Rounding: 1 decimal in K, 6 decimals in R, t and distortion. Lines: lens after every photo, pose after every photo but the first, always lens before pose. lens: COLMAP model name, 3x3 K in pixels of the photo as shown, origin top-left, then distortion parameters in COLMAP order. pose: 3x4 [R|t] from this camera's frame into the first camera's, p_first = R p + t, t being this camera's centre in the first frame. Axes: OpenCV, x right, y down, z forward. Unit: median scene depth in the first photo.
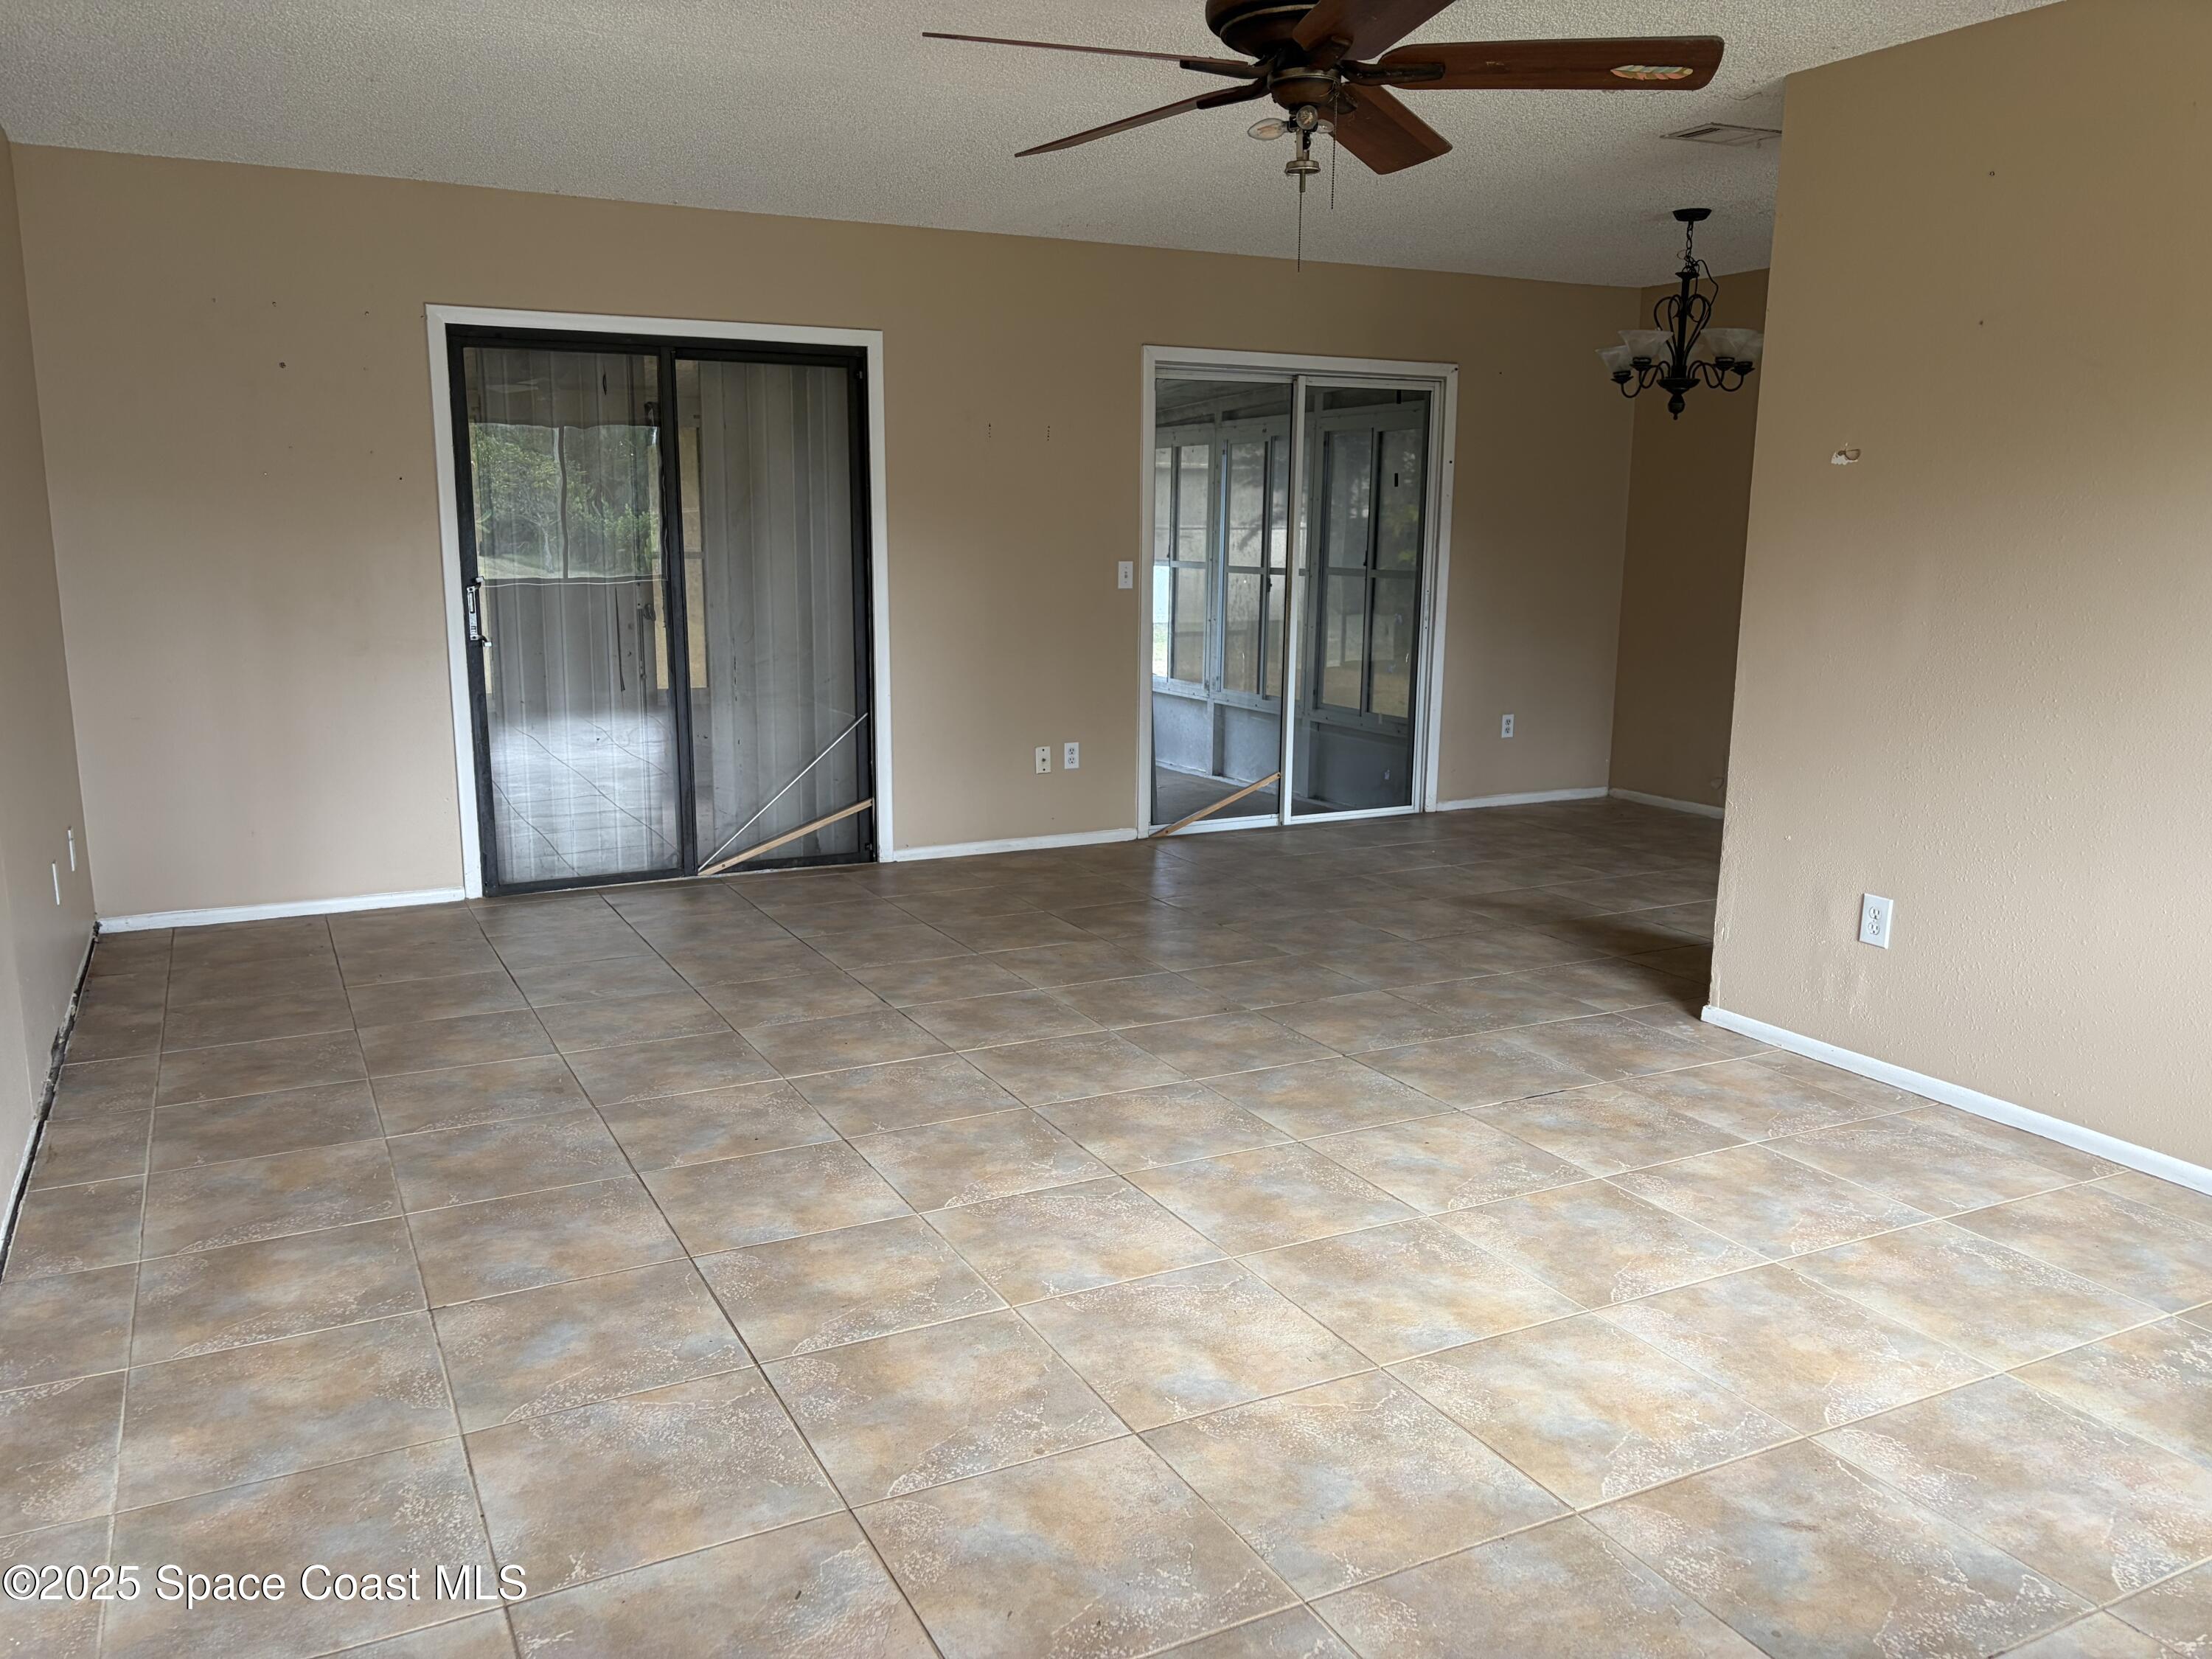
lens RADIAL K [[1667.7, 0, 1097.5], [0, 1667.7, 841.2], [0, 0, 1]] dist [0.055617, -0.064732]
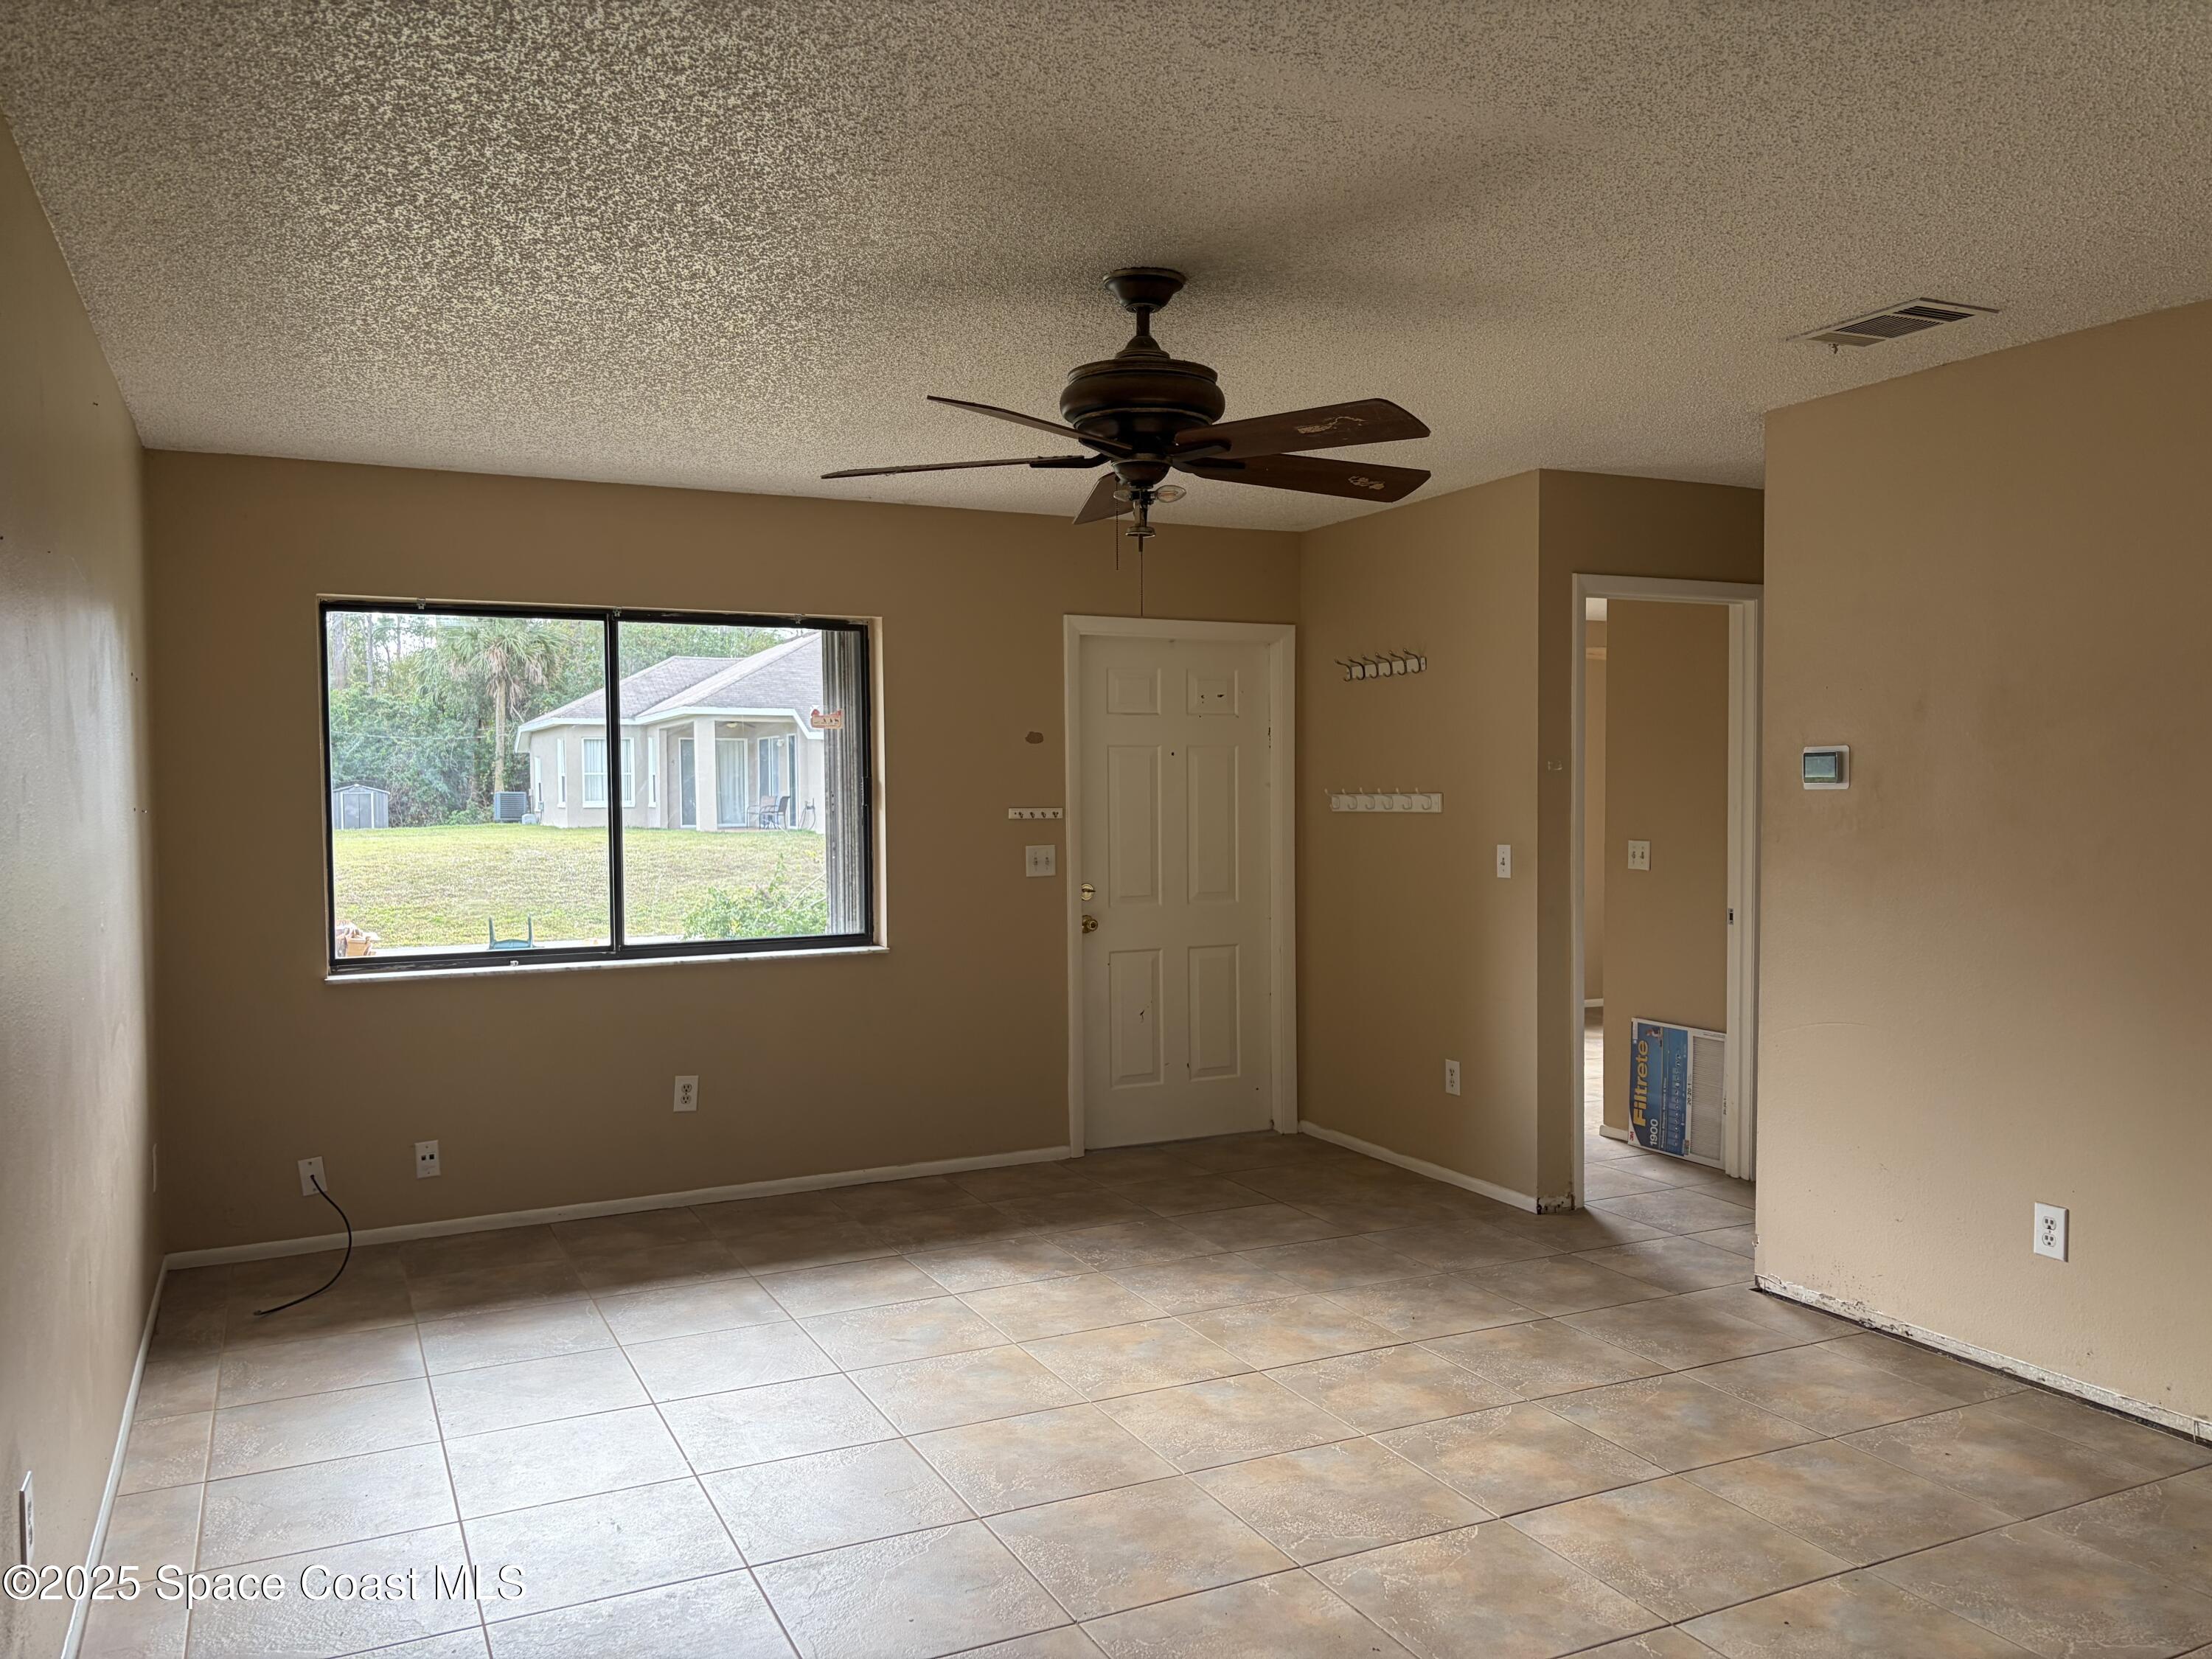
lens RADIAL K [[1667.7, 0, 1108.7], [0, 1667.7, 833.3], [0, 0, 1]] dist [0.055617, -0.064732]
pose [[-0.999747, 0.000241, 0.022473, 0.109236], [0.005134, 0.975948, 0.217941, -0.423416], [-0.021880, 0.218002, -0.975703, 2.070449]]
